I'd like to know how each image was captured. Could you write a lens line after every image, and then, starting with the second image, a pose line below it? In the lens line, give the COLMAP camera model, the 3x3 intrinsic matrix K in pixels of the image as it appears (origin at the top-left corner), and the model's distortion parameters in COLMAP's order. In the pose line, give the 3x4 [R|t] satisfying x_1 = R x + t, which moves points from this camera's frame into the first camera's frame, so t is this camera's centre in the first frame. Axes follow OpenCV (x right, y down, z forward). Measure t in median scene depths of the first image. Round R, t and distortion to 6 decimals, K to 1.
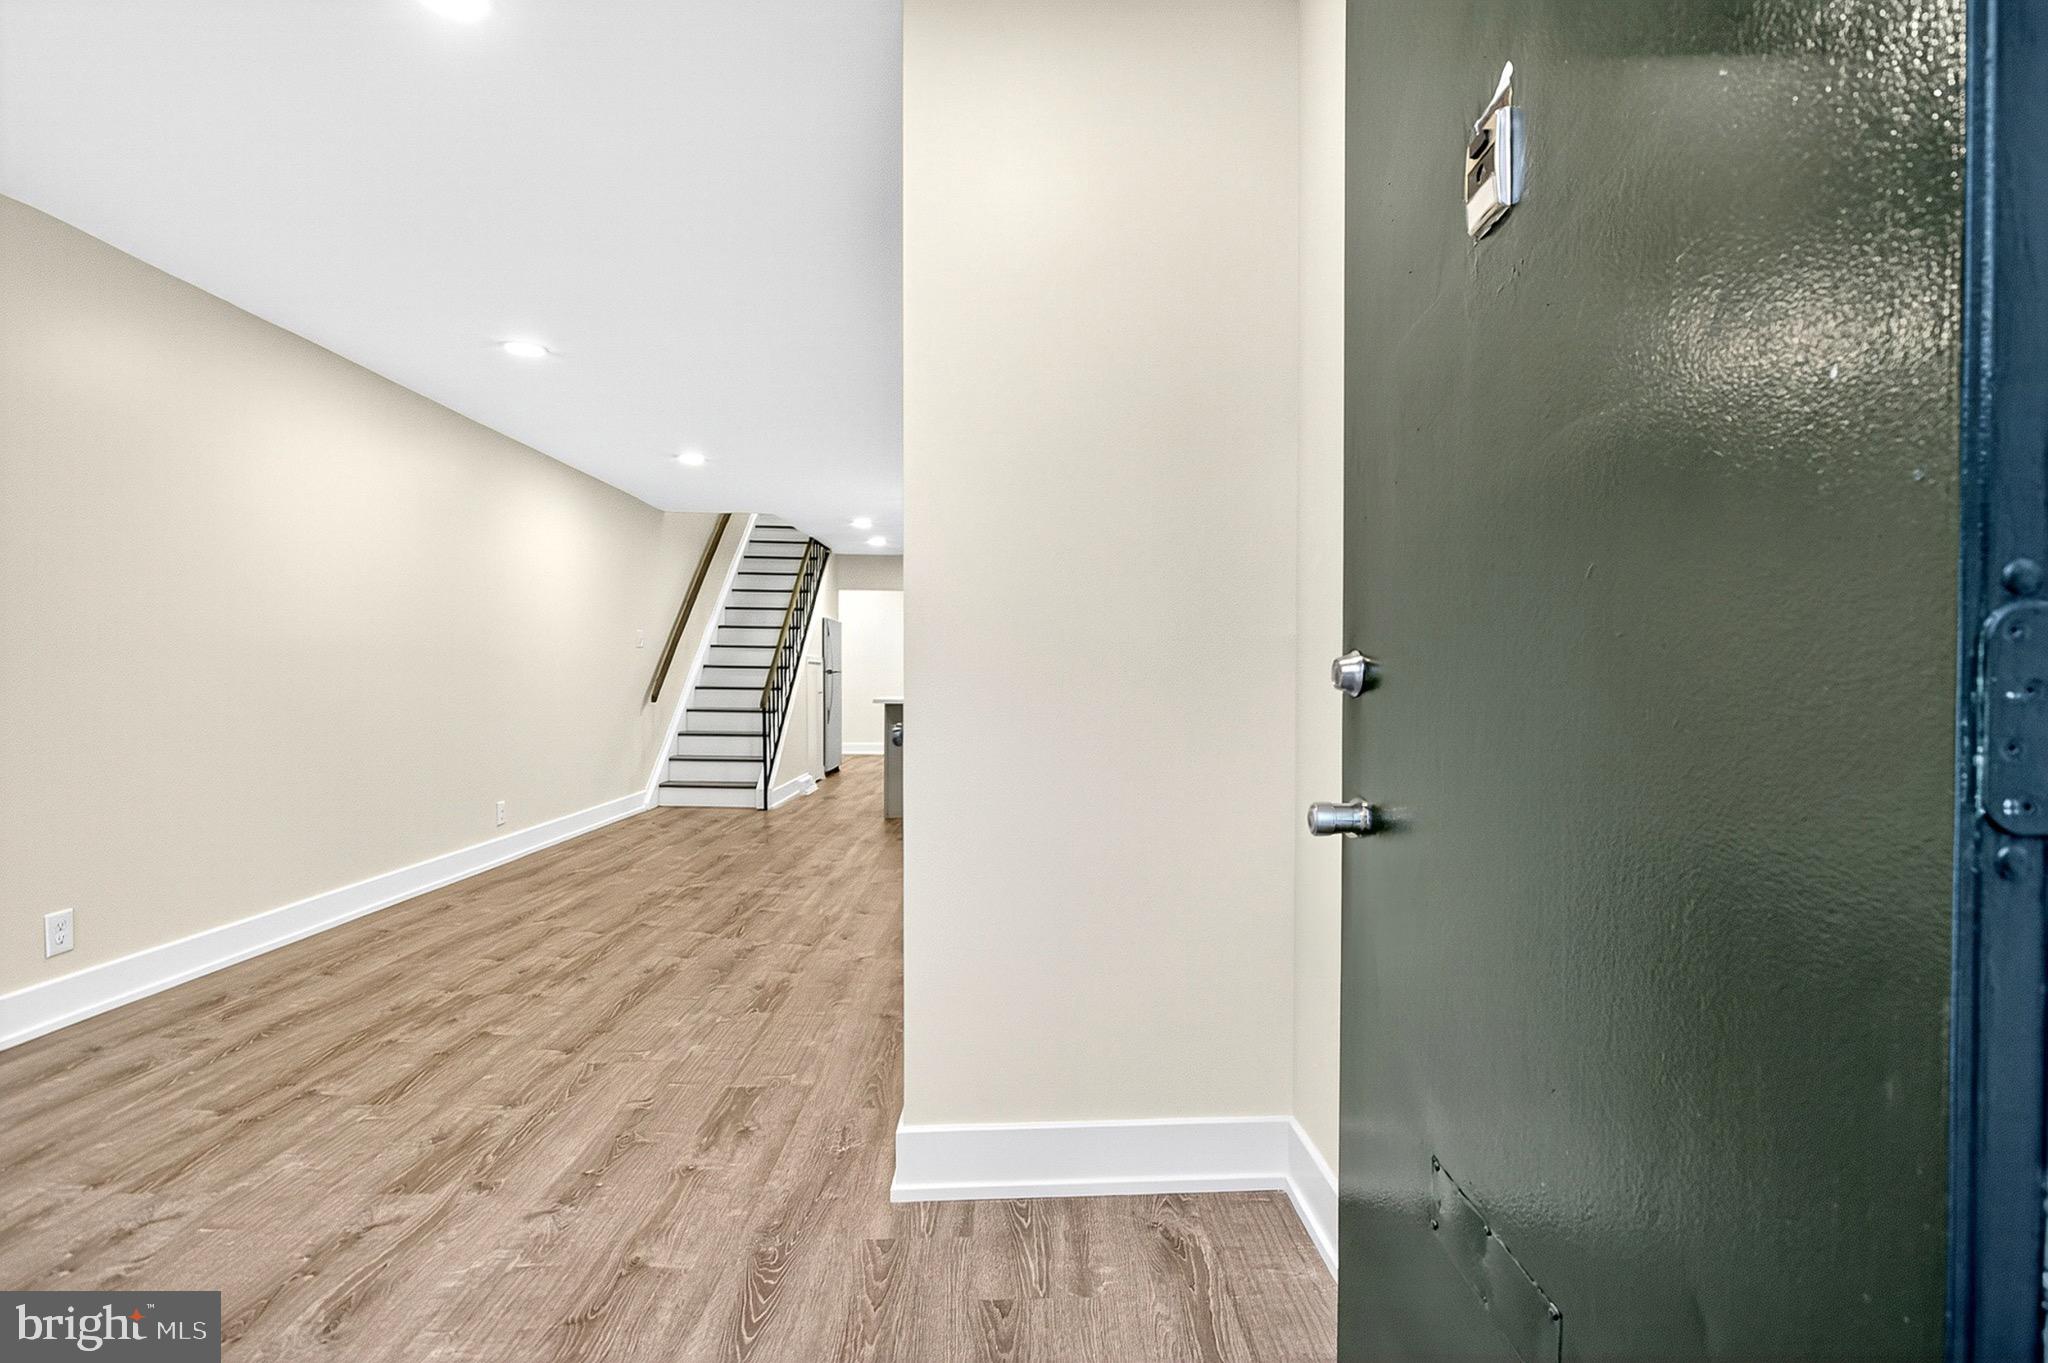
lens RADIAL K [[929.5, 0, 1036.4], [0, 929.5, 680.2], [0, 0, 1]] dist [-0.004186, -0.001141]
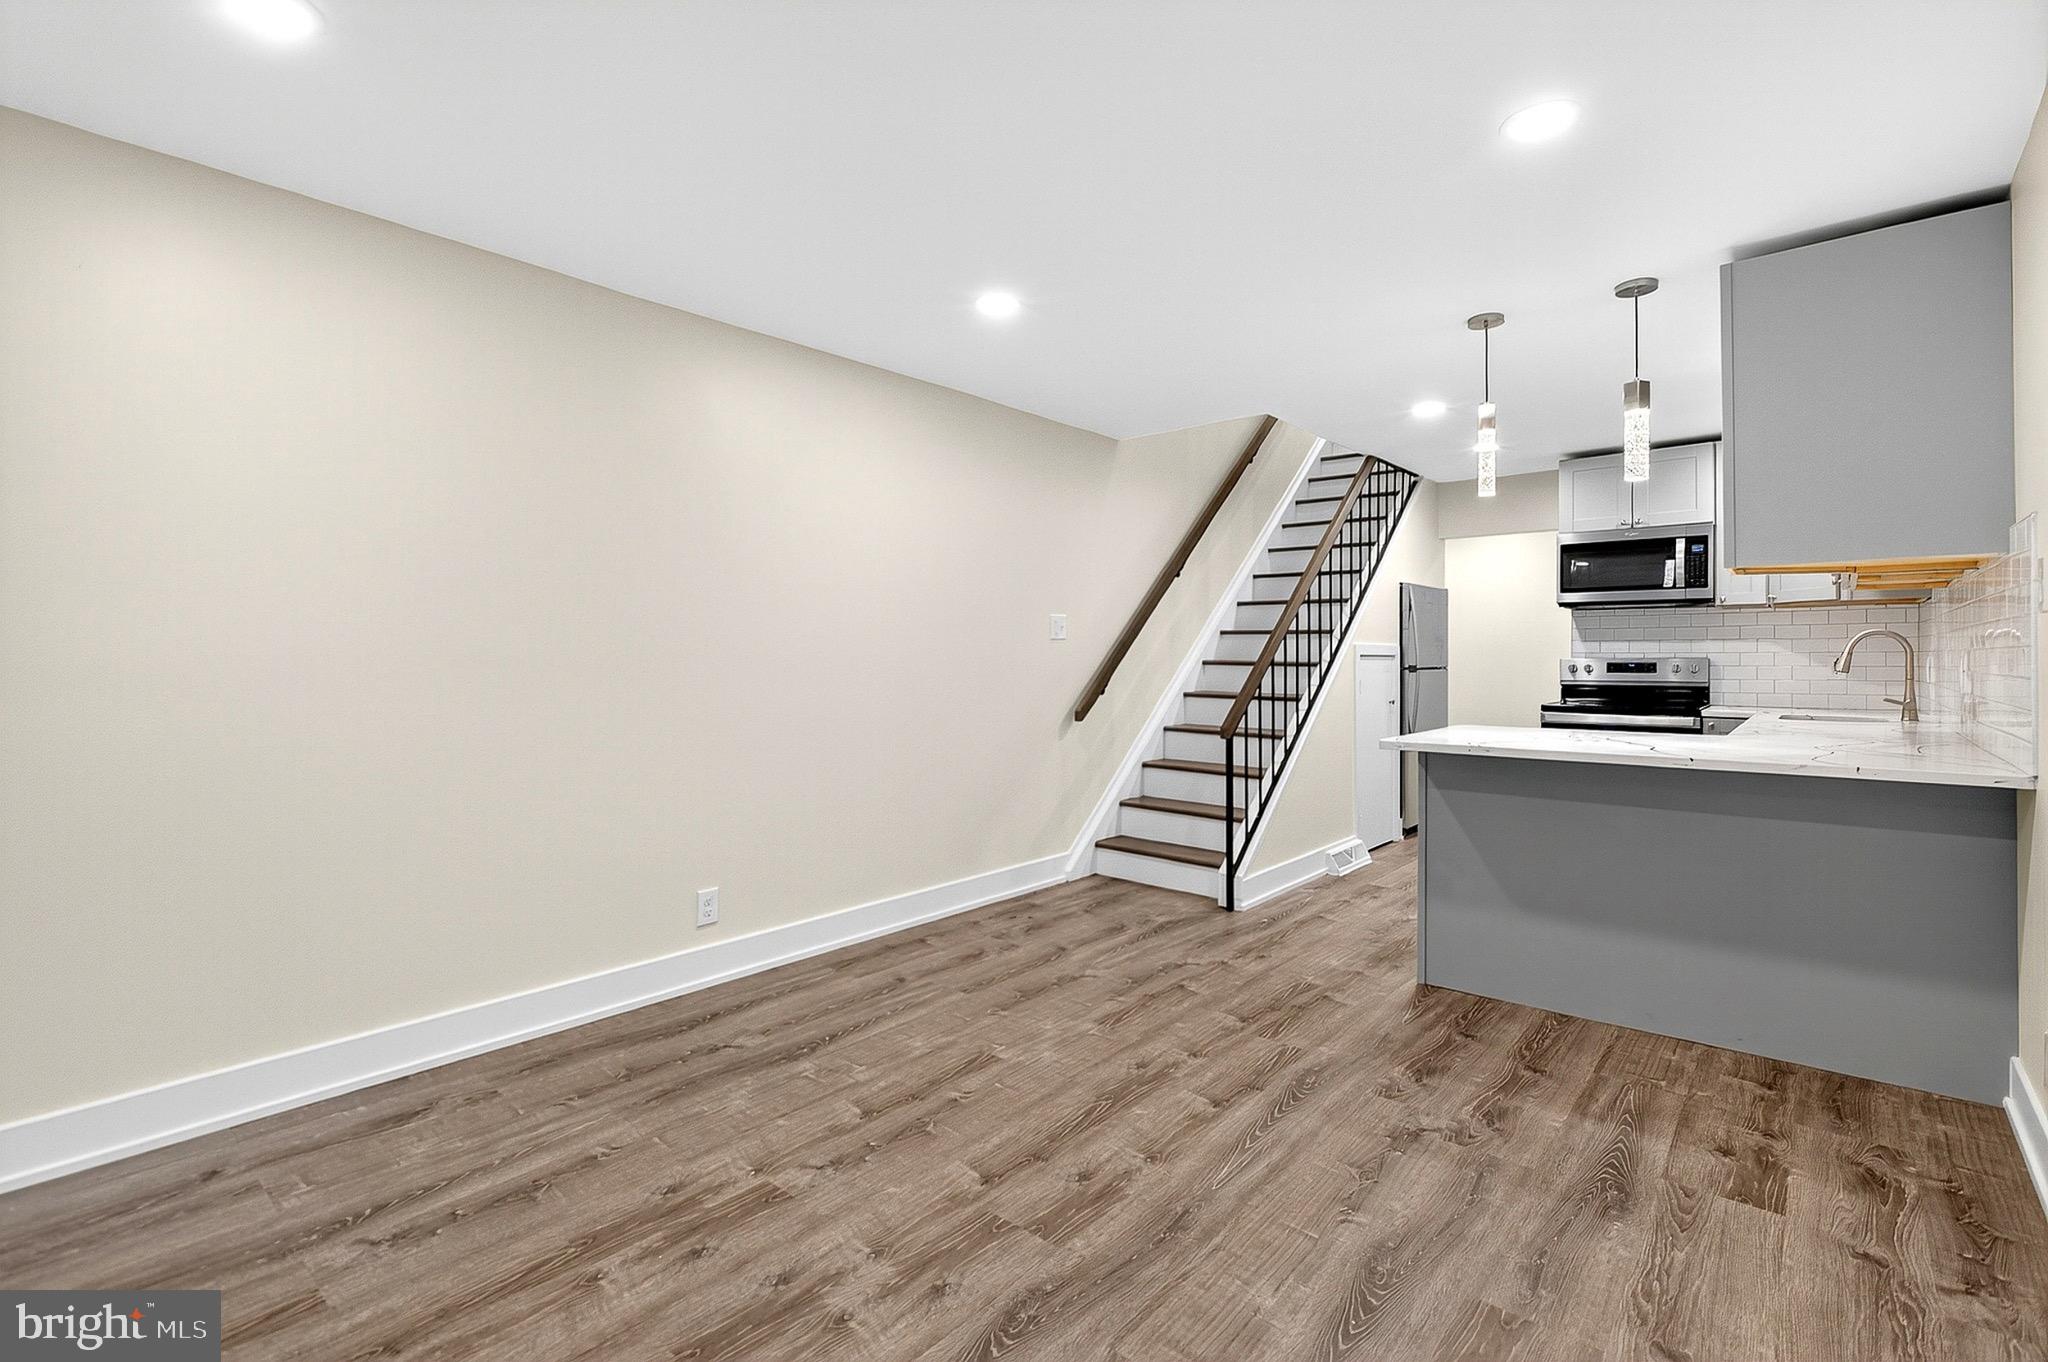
lens RADIAL K [[918.3, 0, 1031.1], [0, 918.3, 674.7], [0, 0, 1]] dist [-0.003386, 0.000140]
pose [[0.729428, 0.008213, -0.684008, 0.031547], [0.002386, 0.999891, 0.014551, -0.041958], [0.684053, -0.012246, 0.729329, 1.081740]]
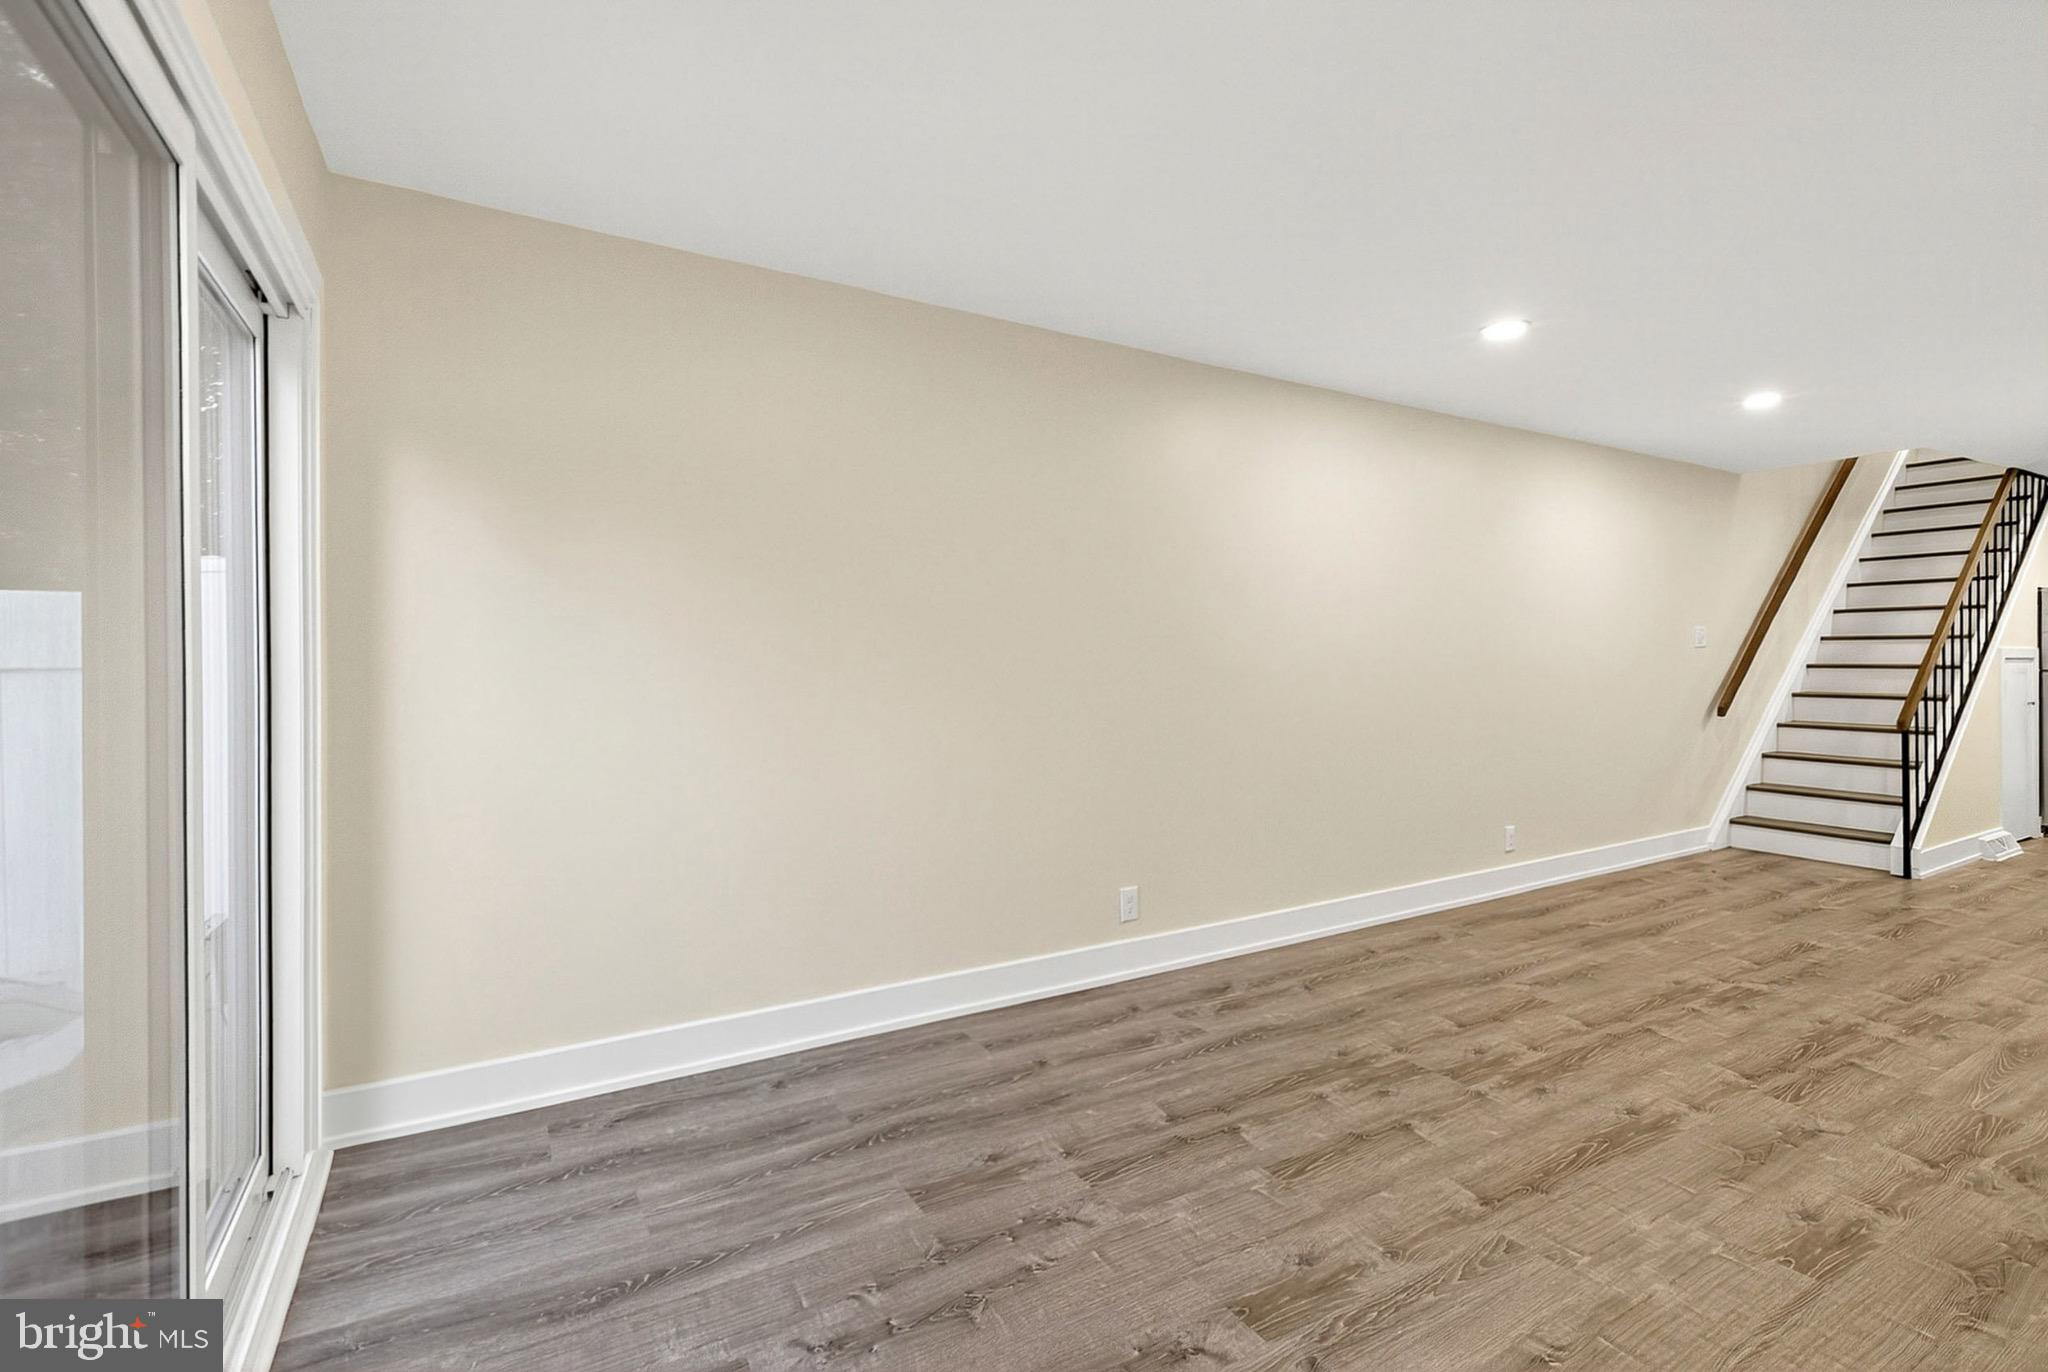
lens RADIAL K [[924.7, 0, 1027.7], [0, 924.7, 679.0], [0, 0, 1]] dist [-0.002697, 0.000882]
pose [[0.475482, 0.006470, -0.879702, 0.000202], [0.007336, 0.999909, 0.011319, -0.045810], [0.879695, -0.011835, 0.475391, 0.227490]]
